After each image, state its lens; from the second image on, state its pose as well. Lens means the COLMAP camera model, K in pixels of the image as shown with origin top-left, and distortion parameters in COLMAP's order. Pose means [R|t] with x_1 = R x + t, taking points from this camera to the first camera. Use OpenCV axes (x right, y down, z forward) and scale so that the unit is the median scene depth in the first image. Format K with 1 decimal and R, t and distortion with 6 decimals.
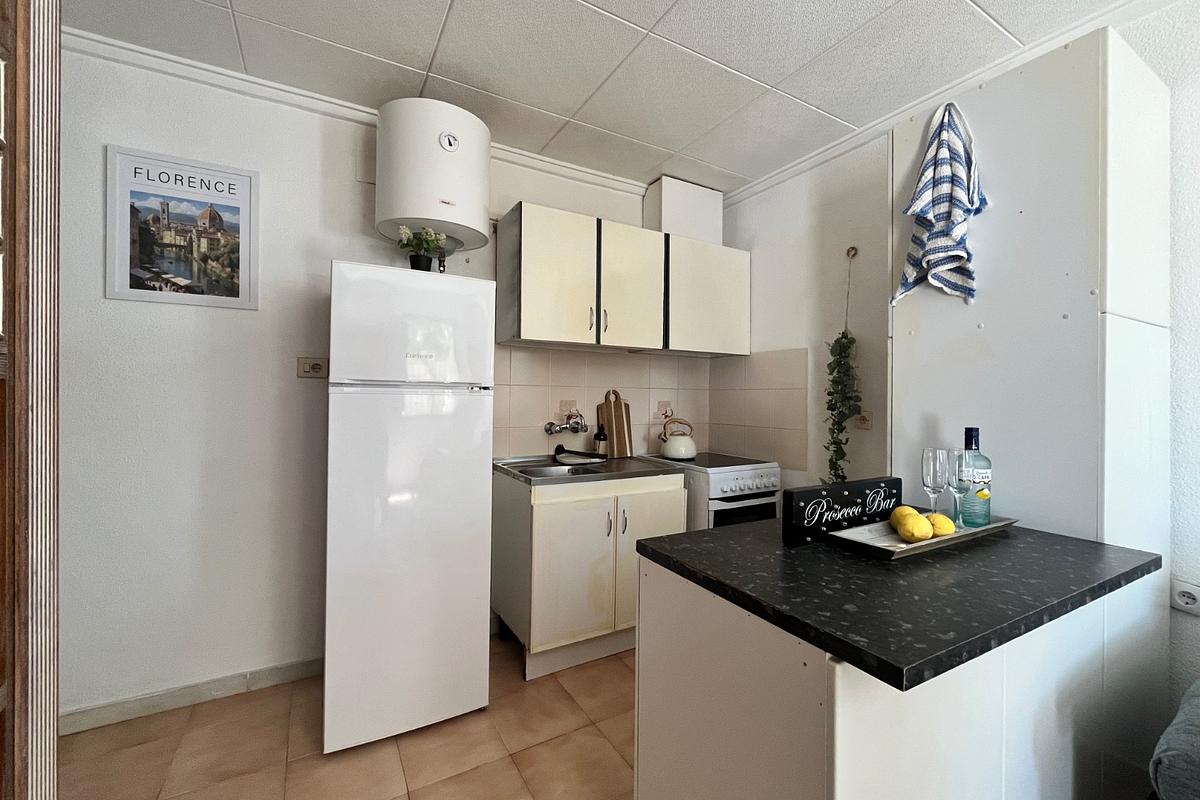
lens RADIAL K [[485.6, 0, 600.4], [0, 485.6, 396.9], [0, 0, 1]] dist [-0.004310, 0.000723]
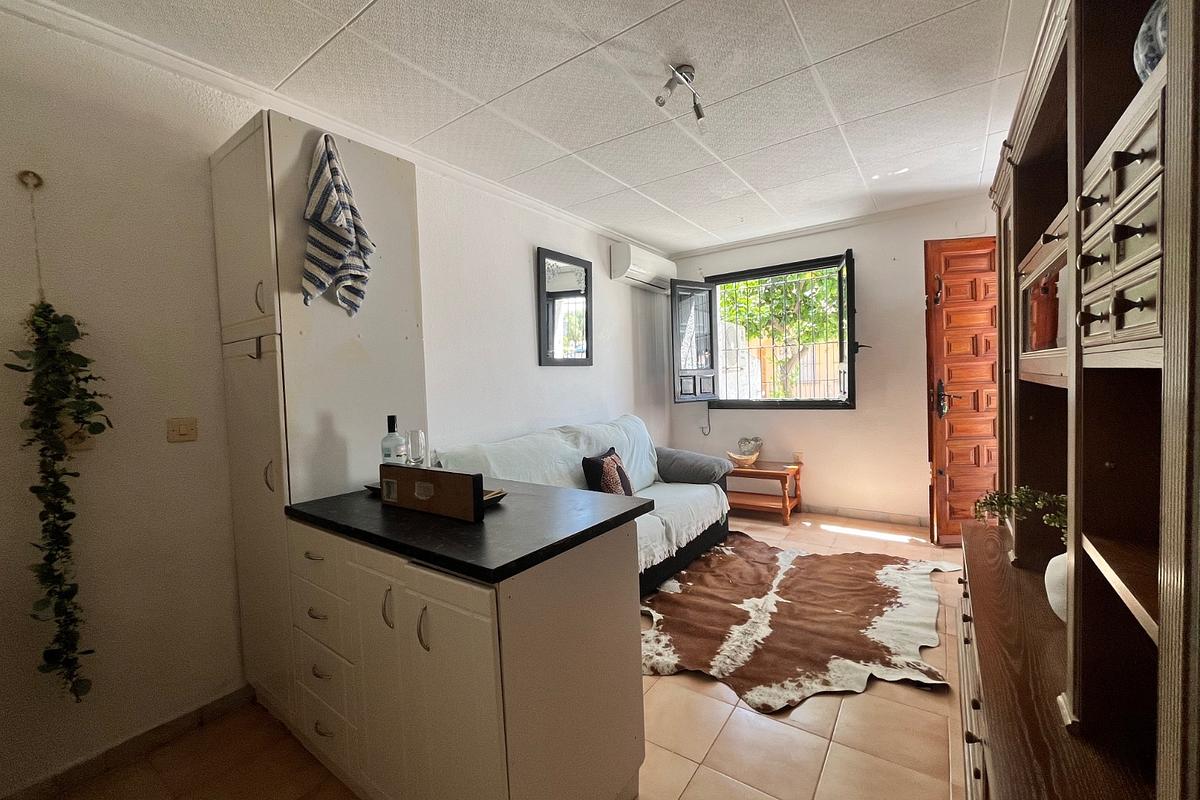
lens RADIAL K [[485.6, 0, 600.4], [0, 485.6, 396.9], [0, 0, 1]] dist [-0.004310, 0.000723]
pose [[-0.420300, -0.027271, 0.906975, -0.415394], [0.033077, 0.998423, 0.045349, -0.017093], [-0.906782, 0.049060, -0.418735, 0.648392]]
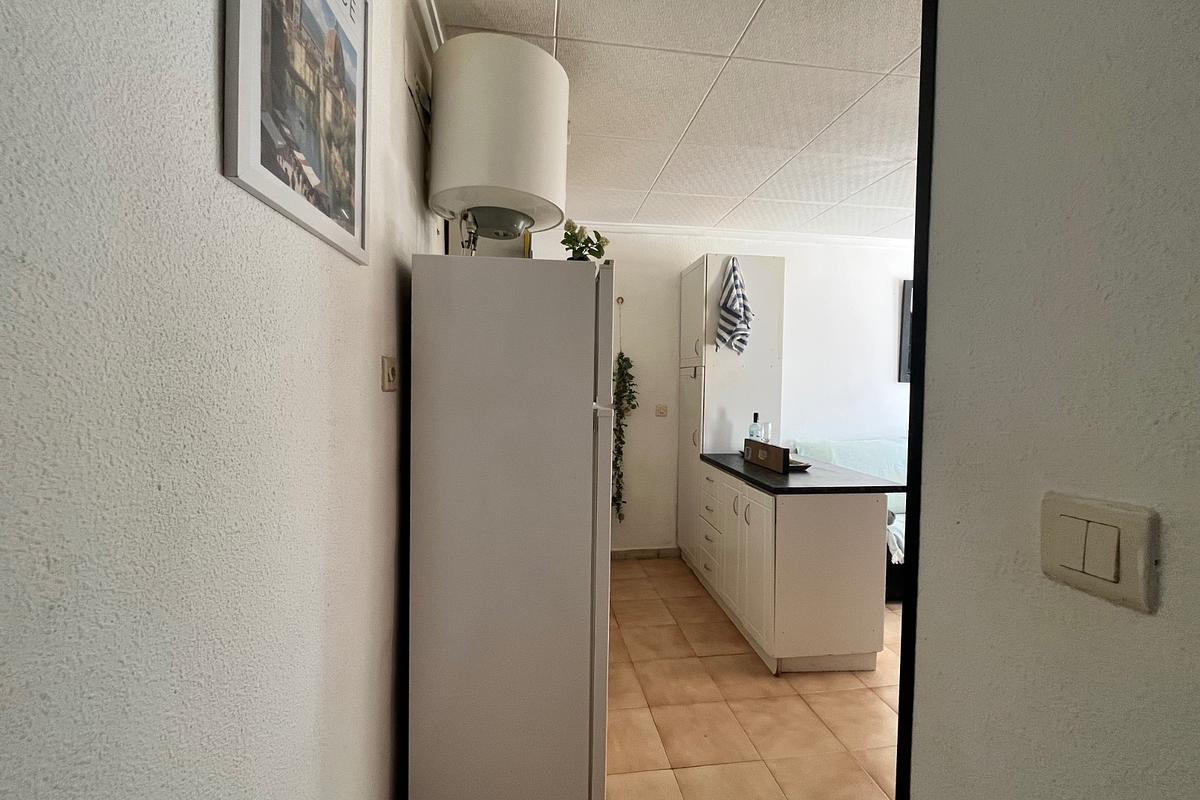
lens RADIAL K [[485.6, 0, 600.4], [0, 485.6, 396.9], [0, 0, 1]] dist [-0.004310, 0.000723]
pose [[0.374914, -0.032197, 0.926500, -1.011018], [-0.008266, 0.999241, 0.038070, -0.056979], [-0.927023, -0.021931, 0.374363, 0.517835]]
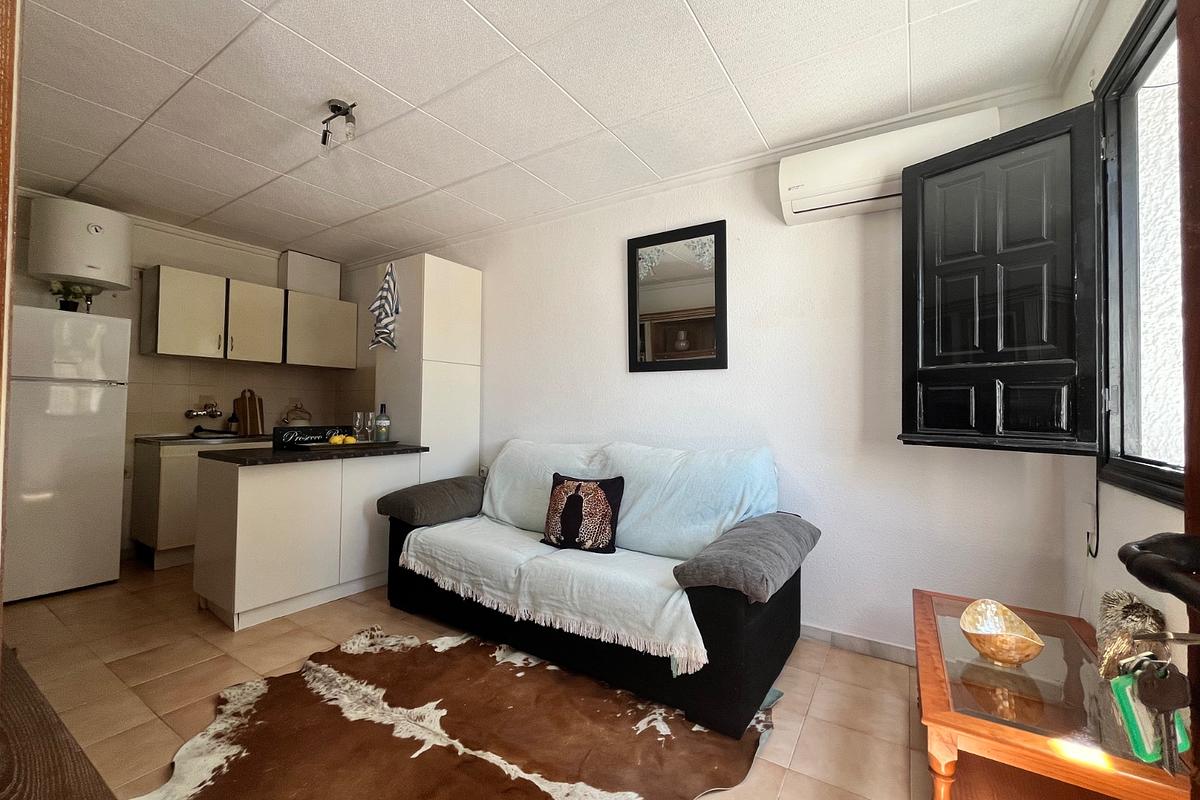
lens RADIAL K [[485.6, 0, 600.4], [0, 485.6, 396.9], [0, 0, 1]] dist [-0.004310, 0.000723]
pose [[0.885602, 0.014646, 0.464213, 0.377579], [-0.004088, 0.999710, -0.023743, 0.052179], [-0.464426, 0.019129, 0.885405, -1.033340]]
